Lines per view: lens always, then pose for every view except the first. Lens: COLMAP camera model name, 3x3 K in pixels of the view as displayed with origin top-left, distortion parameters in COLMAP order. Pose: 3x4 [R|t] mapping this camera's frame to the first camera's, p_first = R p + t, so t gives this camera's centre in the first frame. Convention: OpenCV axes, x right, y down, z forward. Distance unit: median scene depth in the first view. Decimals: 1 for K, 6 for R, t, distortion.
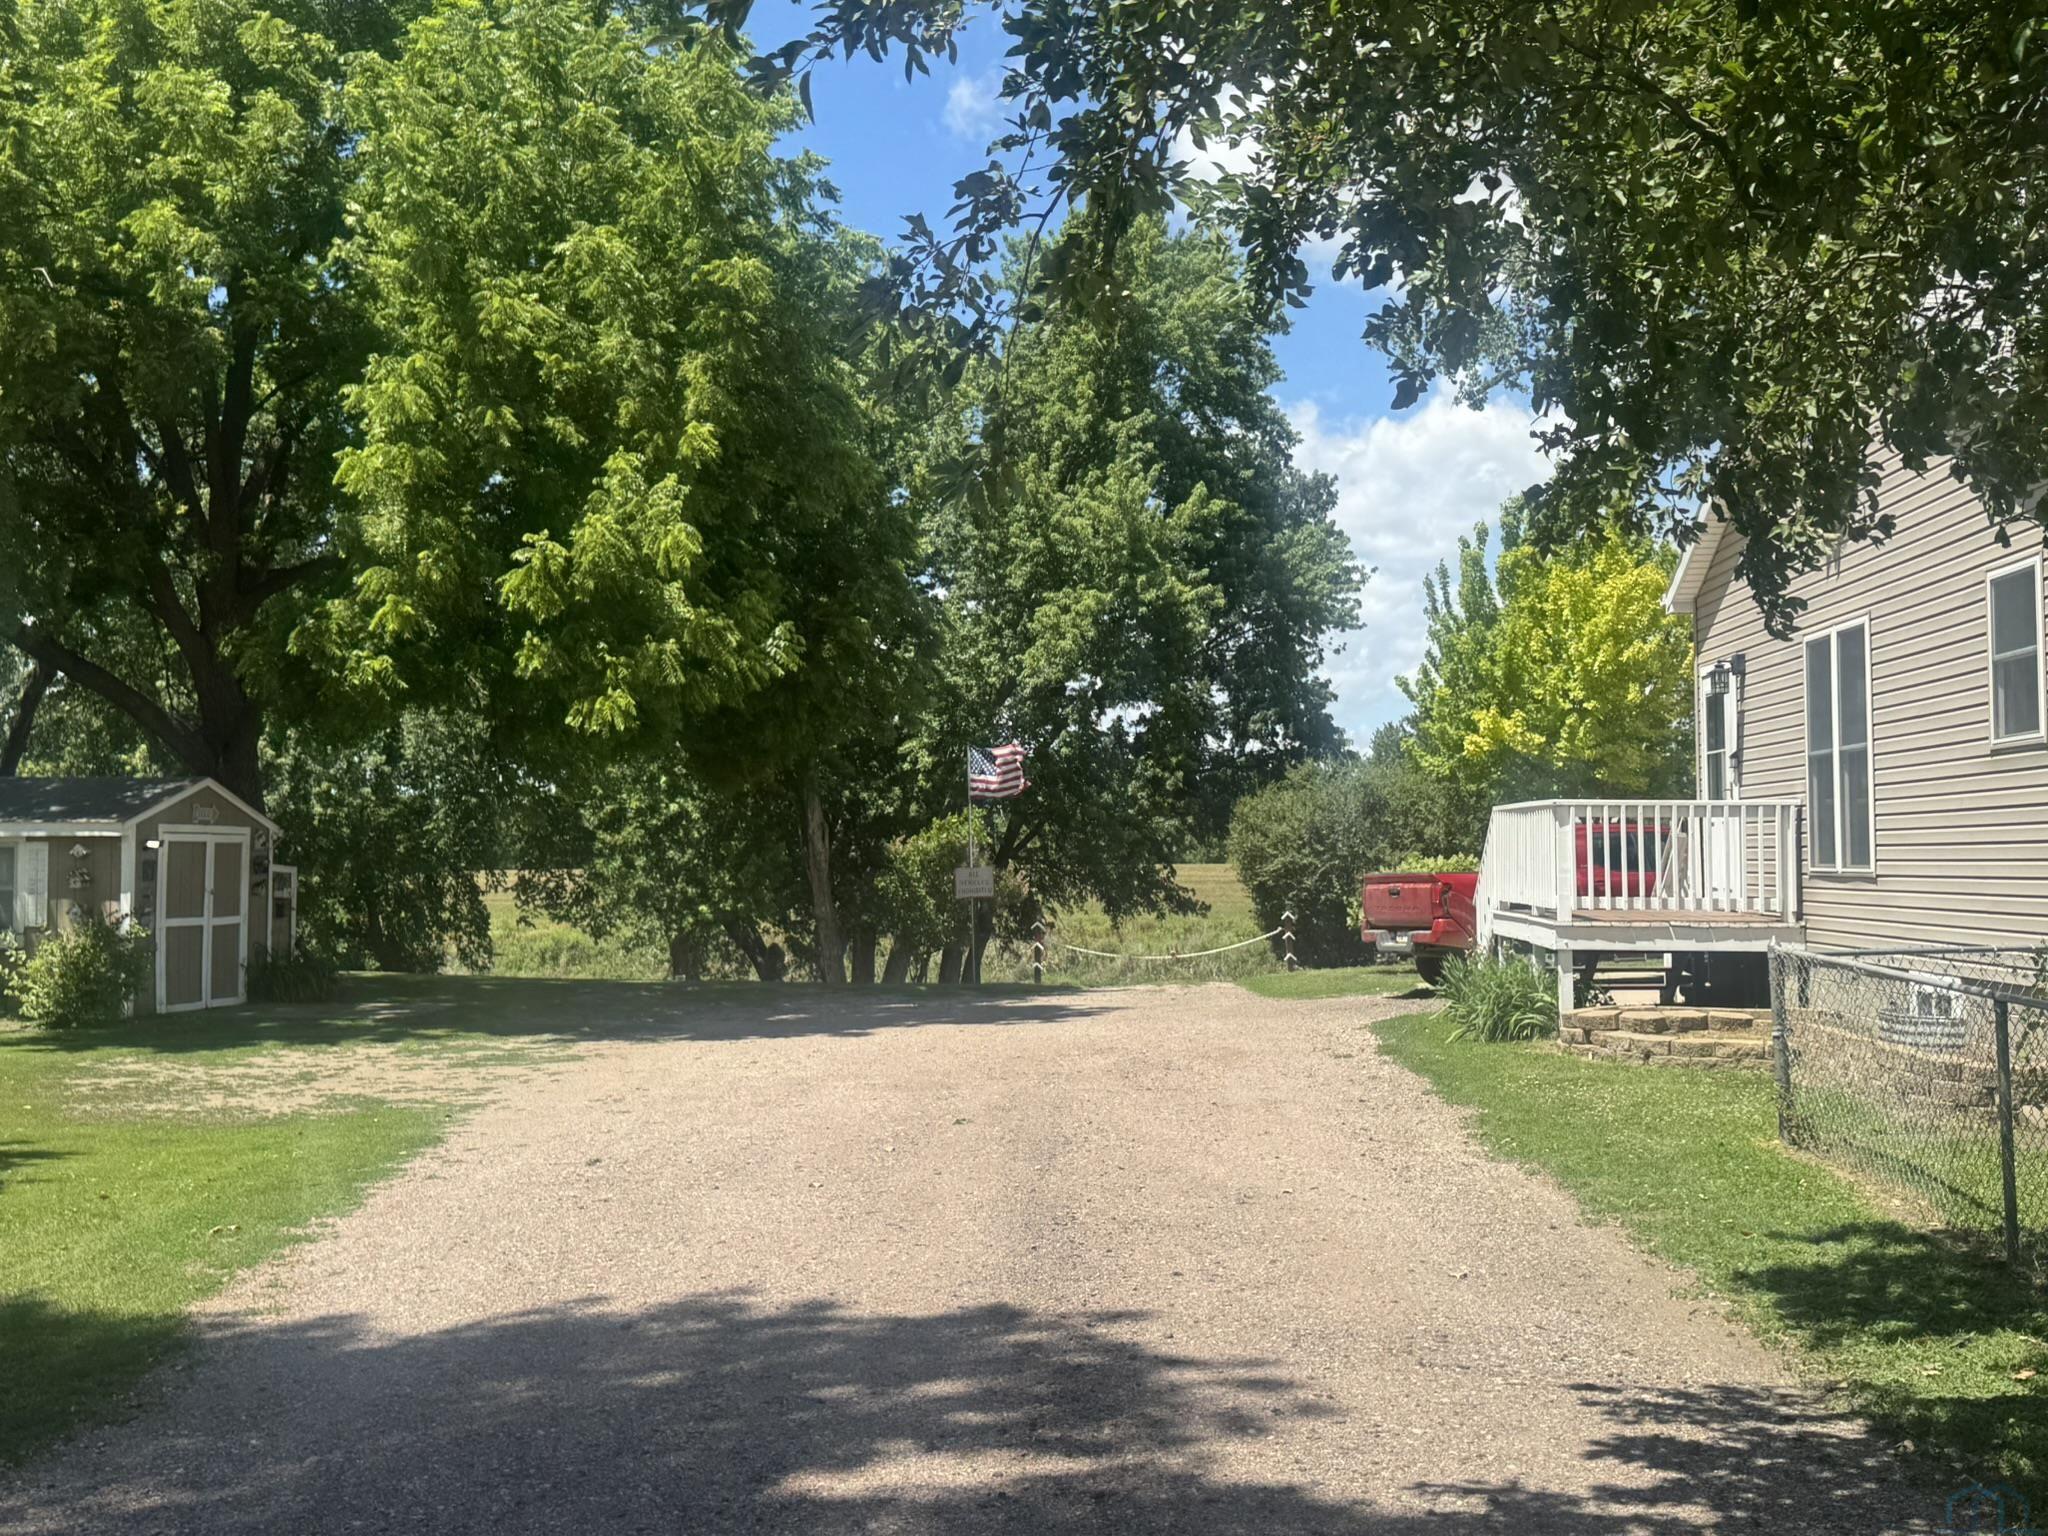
lens RADIAL K [[2225.3, 0, 1024.8], [0, 2225.3, 765.2], [0, 0, 1]] dist [0.000456, 0.000000]
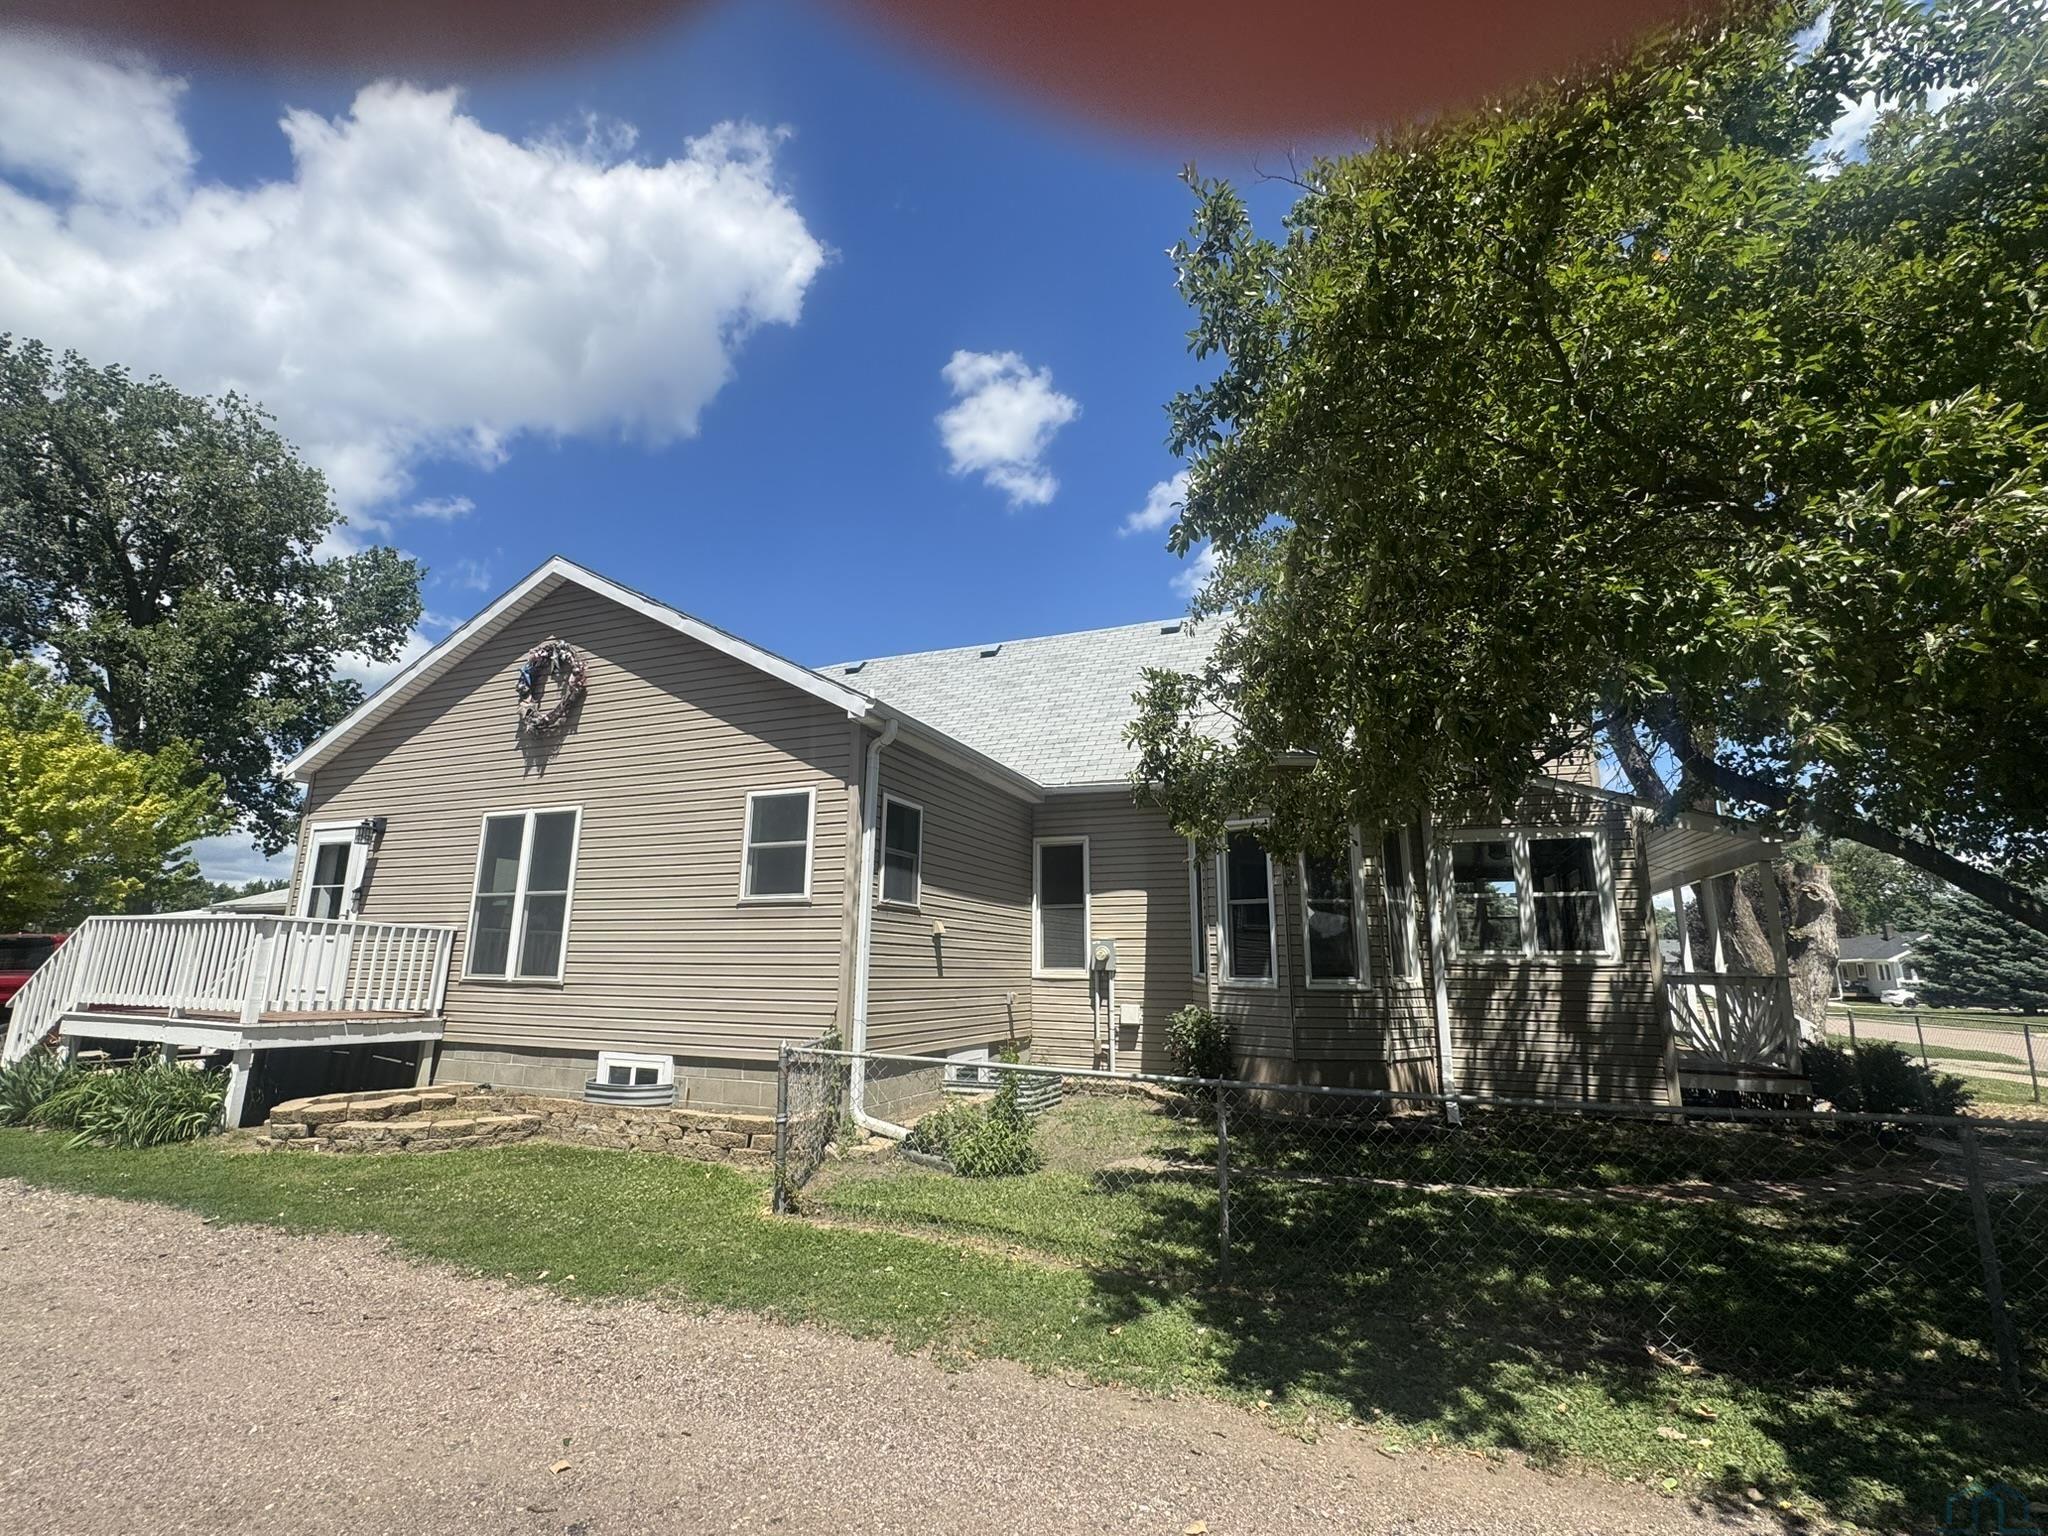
lens RADIAL K [[903.9, 0, 1025.6], [0, 903.9, 762.5], [0, 0, 1]] dist [0.001206, 0.000002]
pose [[0.311693, 0.228117, 0.922394, -0.090571], [-0.056711, 0.973489, -0.221590, 0.020608], [-0.948489, 0.016758, 0.316366, 0.477862]]
